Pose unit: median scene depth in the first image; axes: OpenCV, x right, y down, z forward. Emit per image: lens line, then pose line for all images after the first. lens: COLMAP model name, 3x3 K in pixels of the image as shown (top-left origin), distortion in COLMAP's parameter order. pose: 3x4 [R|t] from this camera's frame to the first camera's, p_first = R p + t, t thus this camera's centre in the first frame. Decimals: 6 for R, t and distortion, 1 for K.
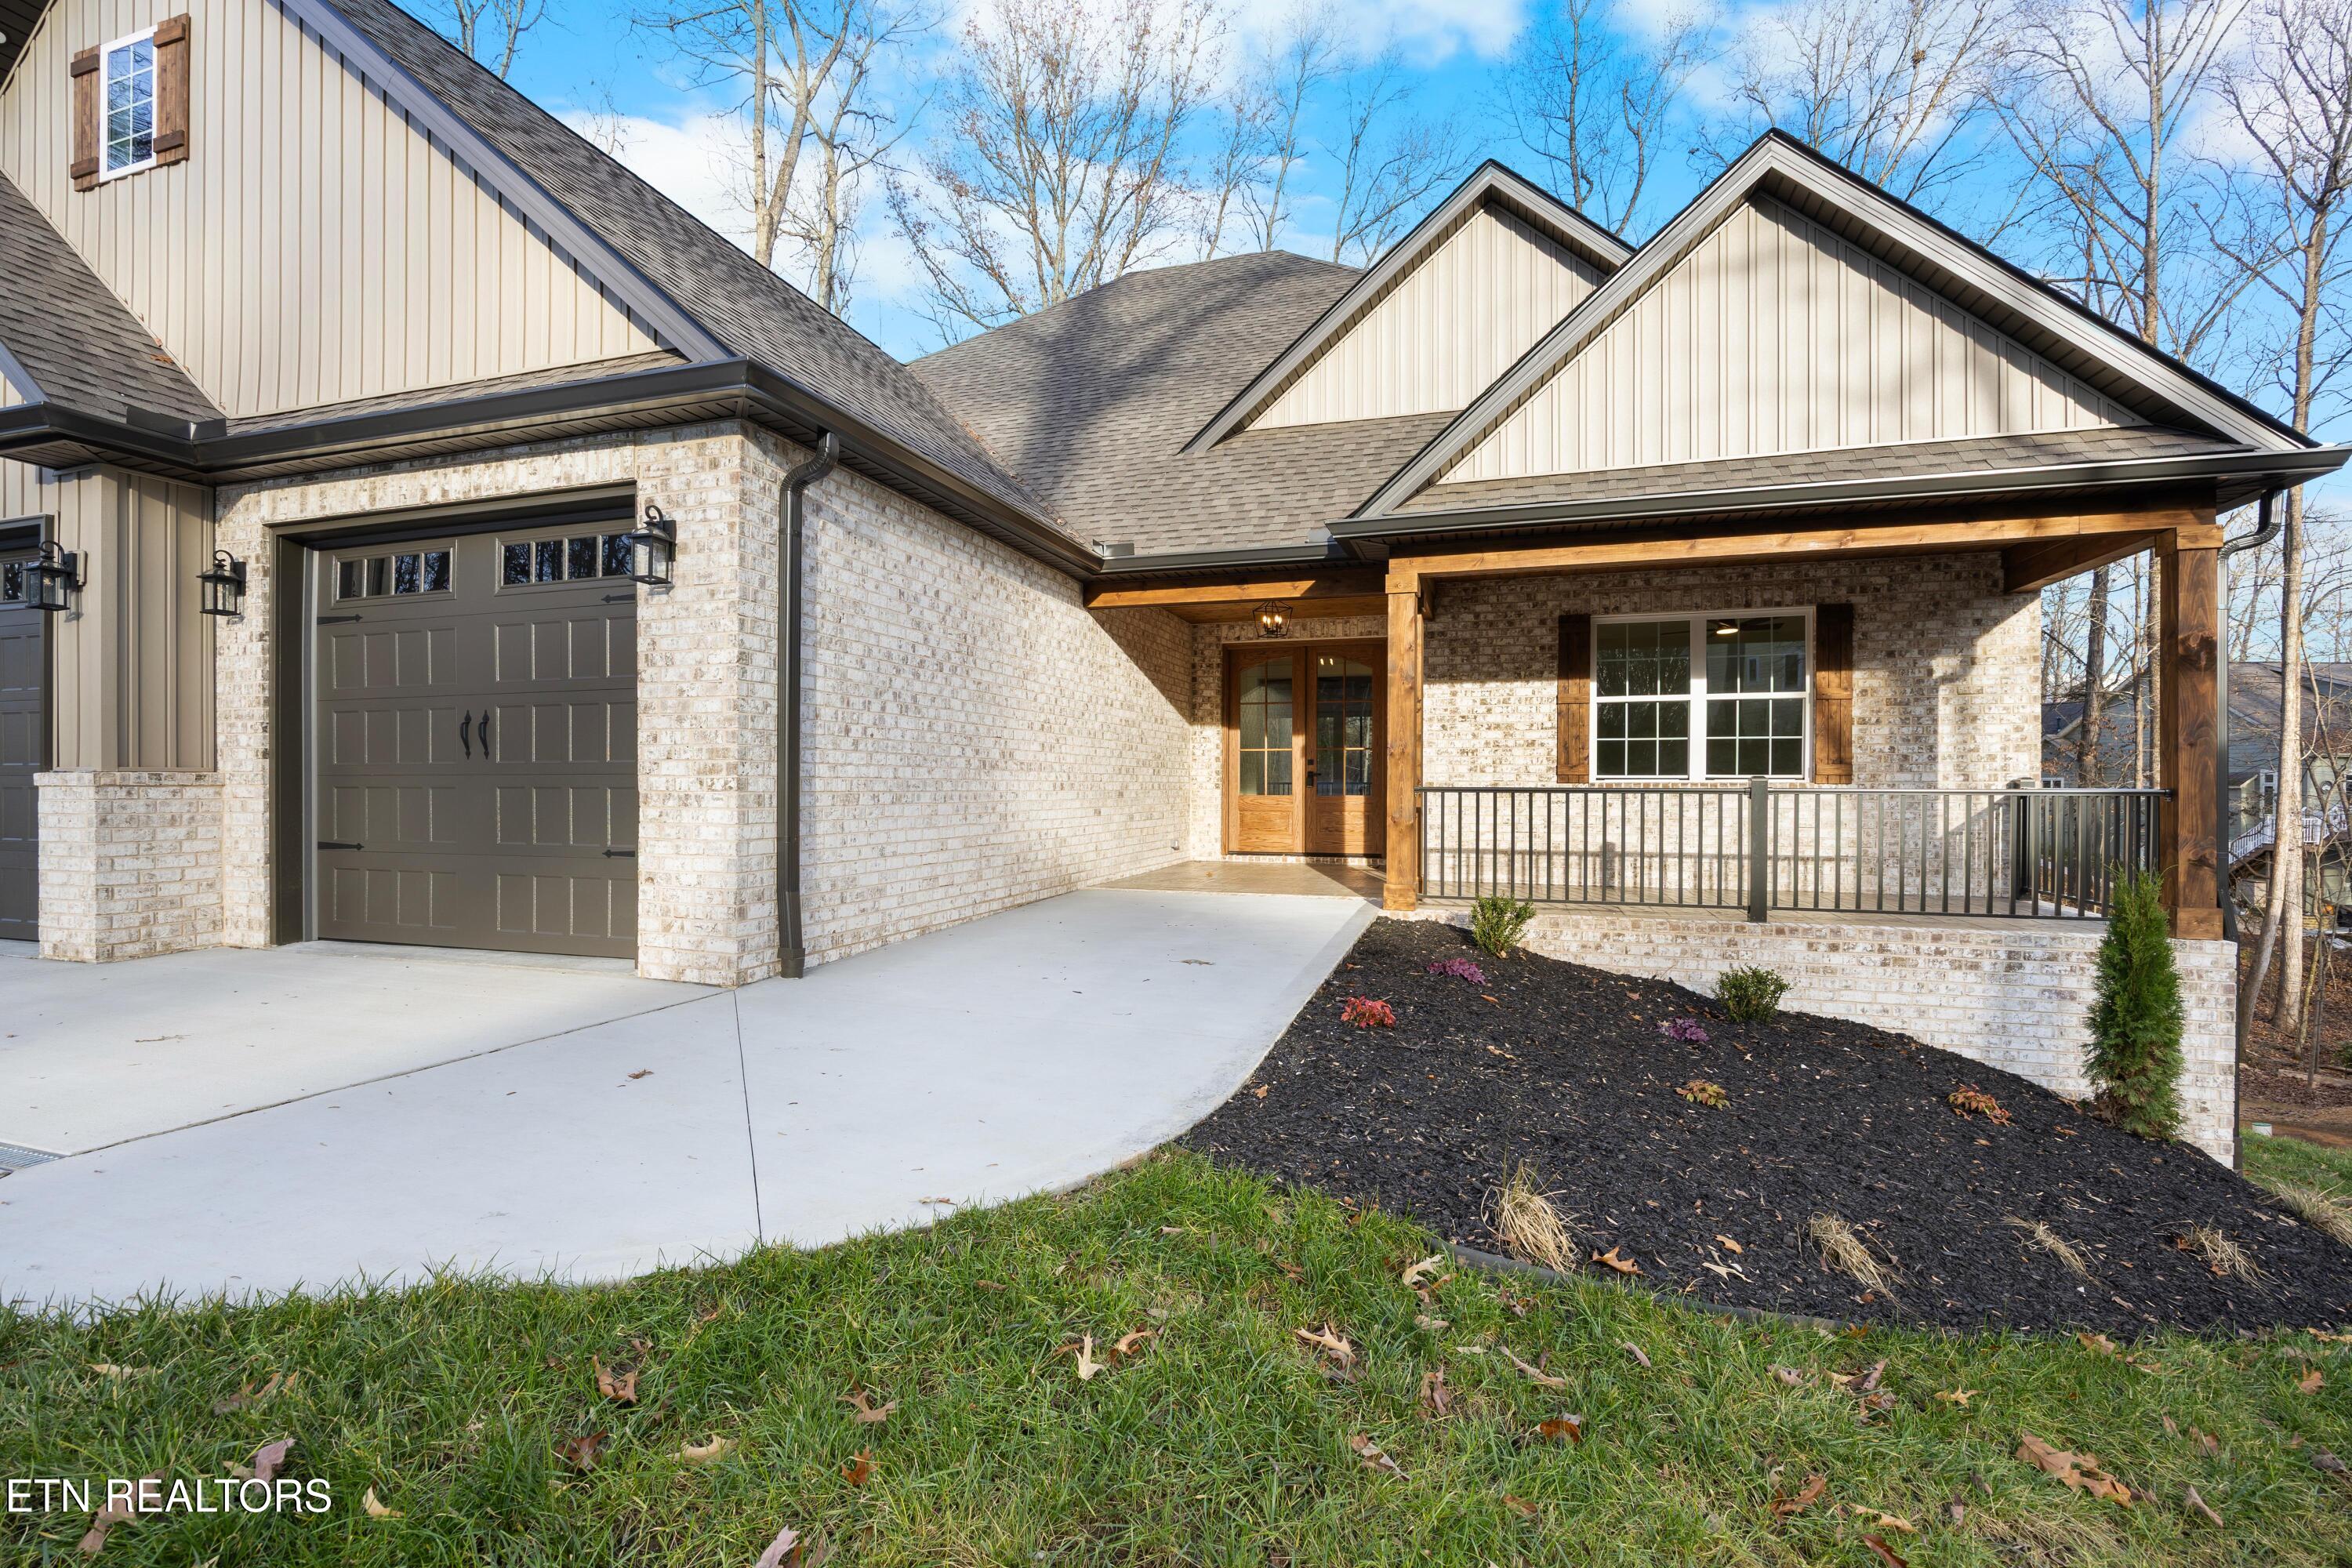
lens RADIAL K [[924.1, 0, 1176.0], [0, 924.1, 784.0], [0, 0, 1]] dist [-0.010821, 0.000384]
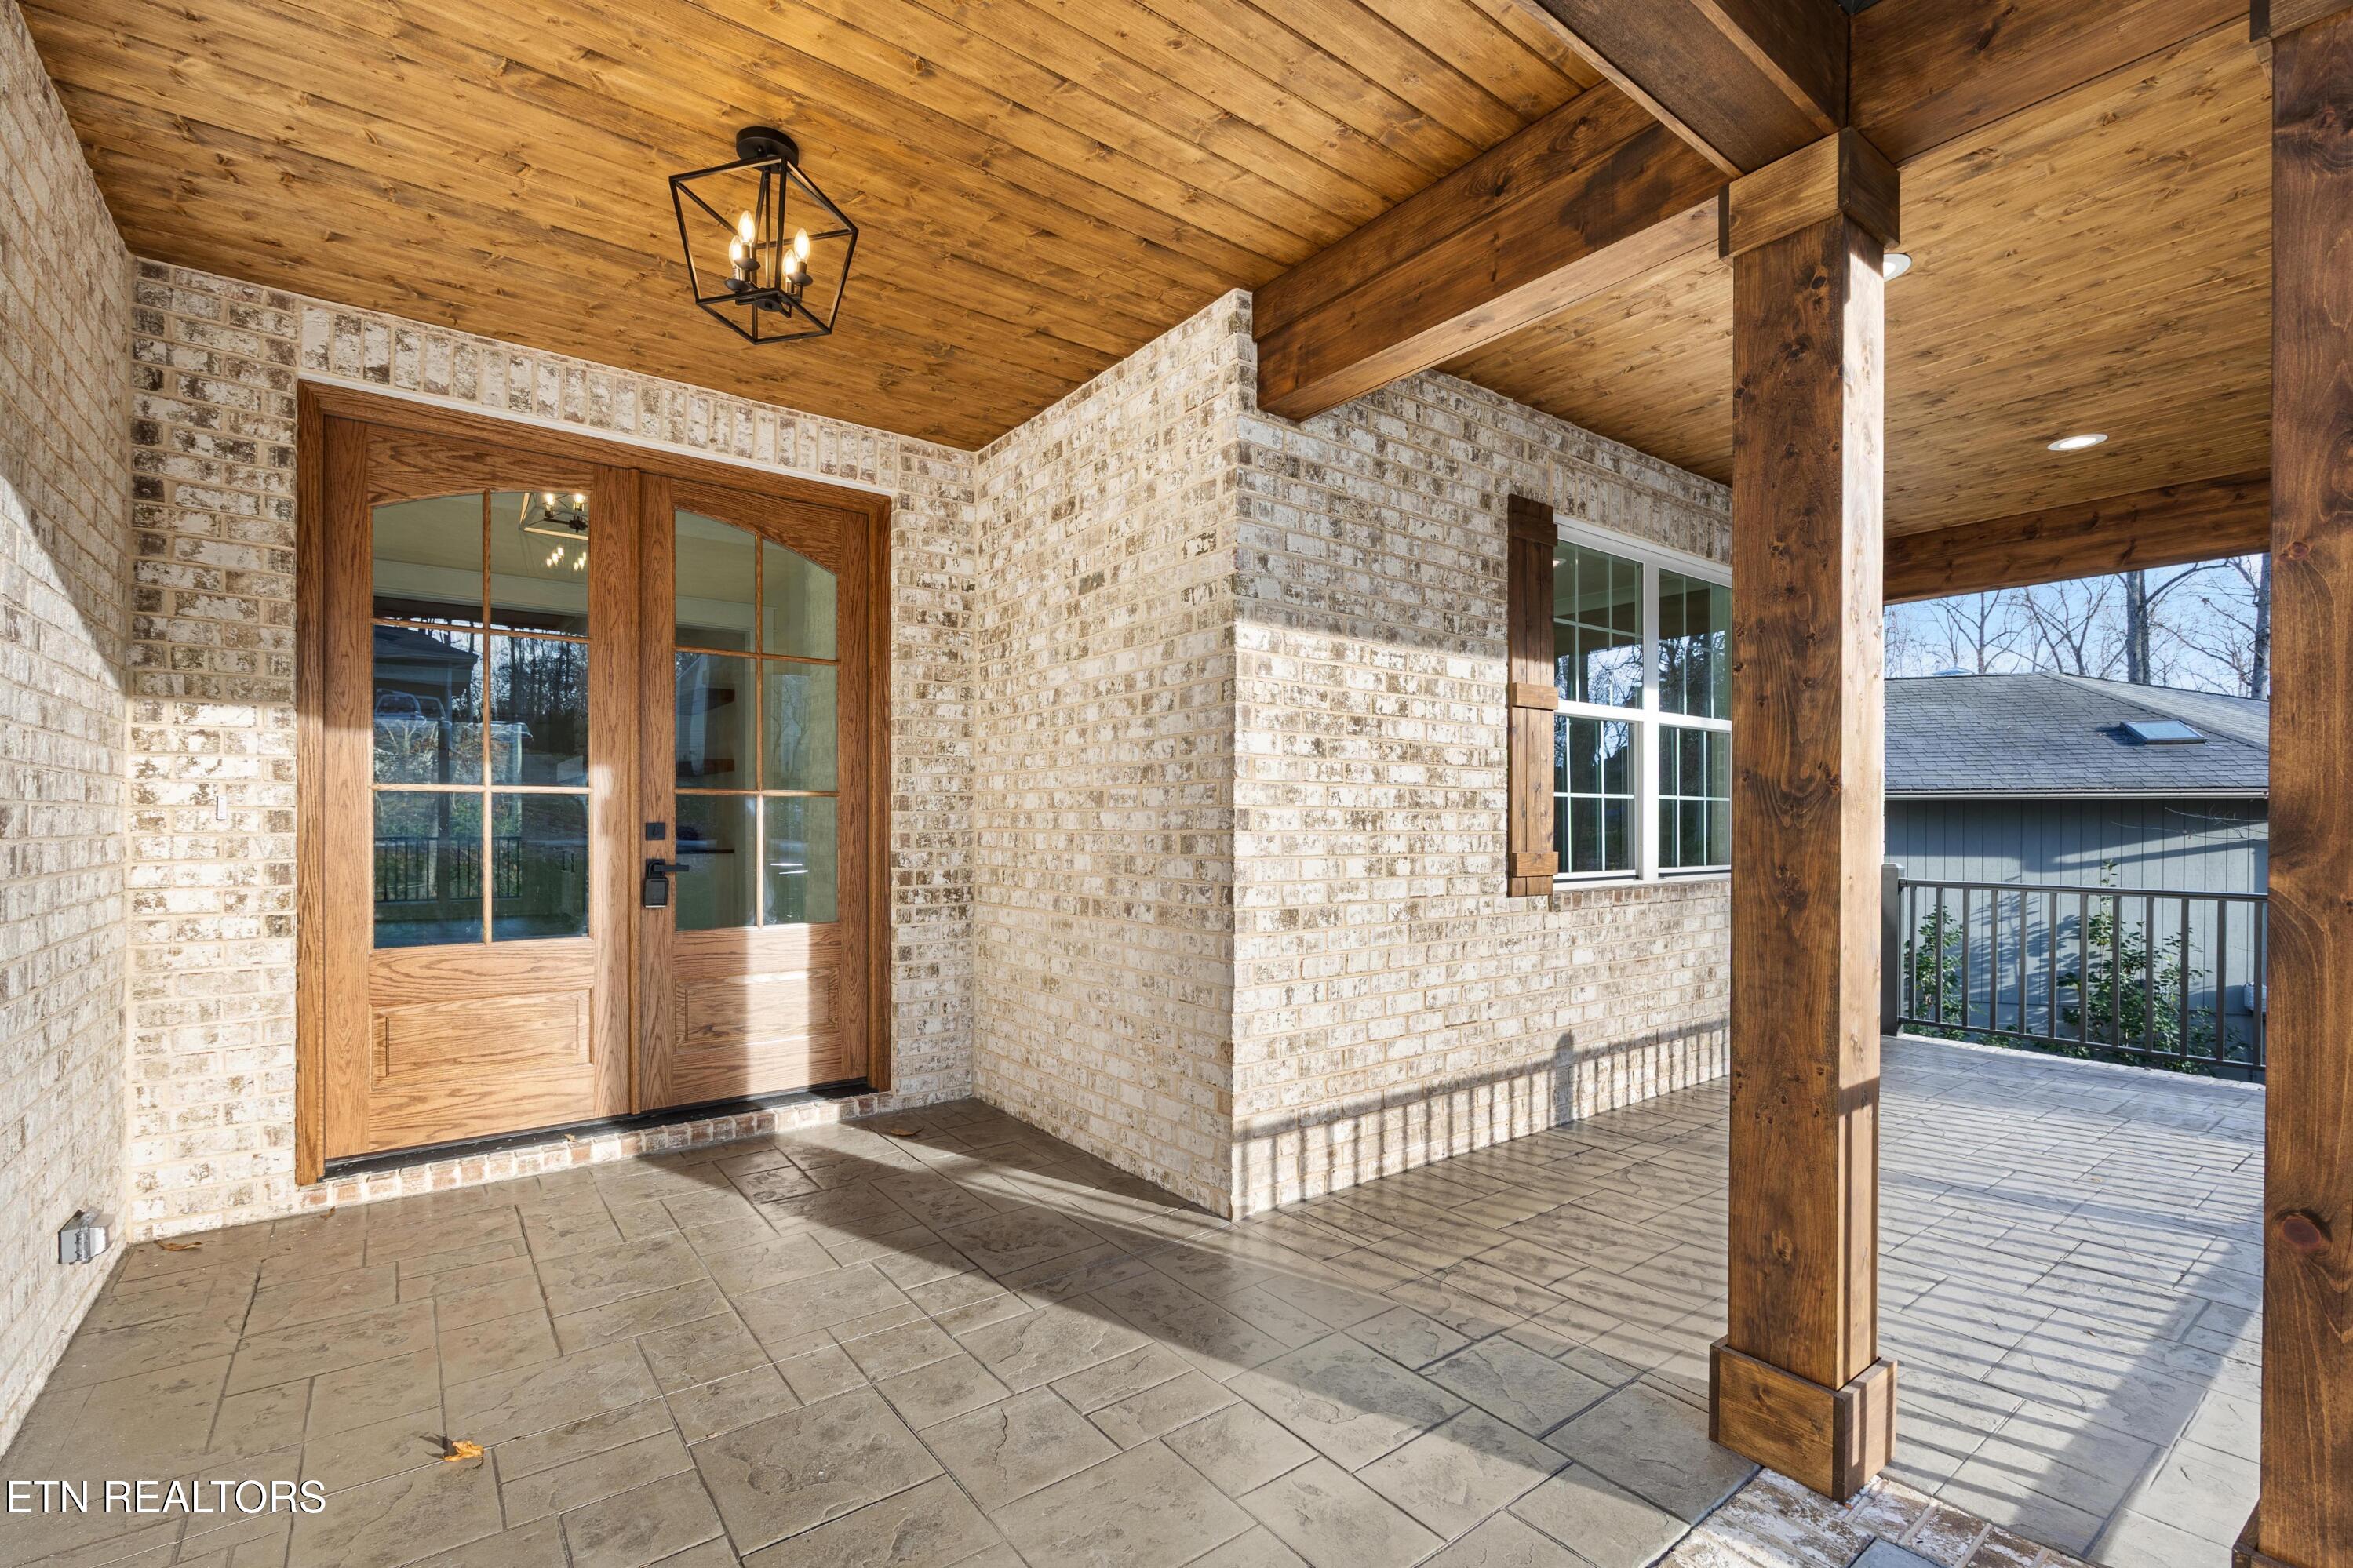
lens RADIAL K [[1025.6, 0, 1148.8], [0, 1025.6, 817.3], [0, 0, 1]] dist [-0.001316, -0.000148]
pose [[0.597467, 0.003375, 0.801886, -0.077370], [0.000843, 0.999988, -0.004837, -0.051808], [-0.801893, 0.003566, 0.597457, 1.268746]]
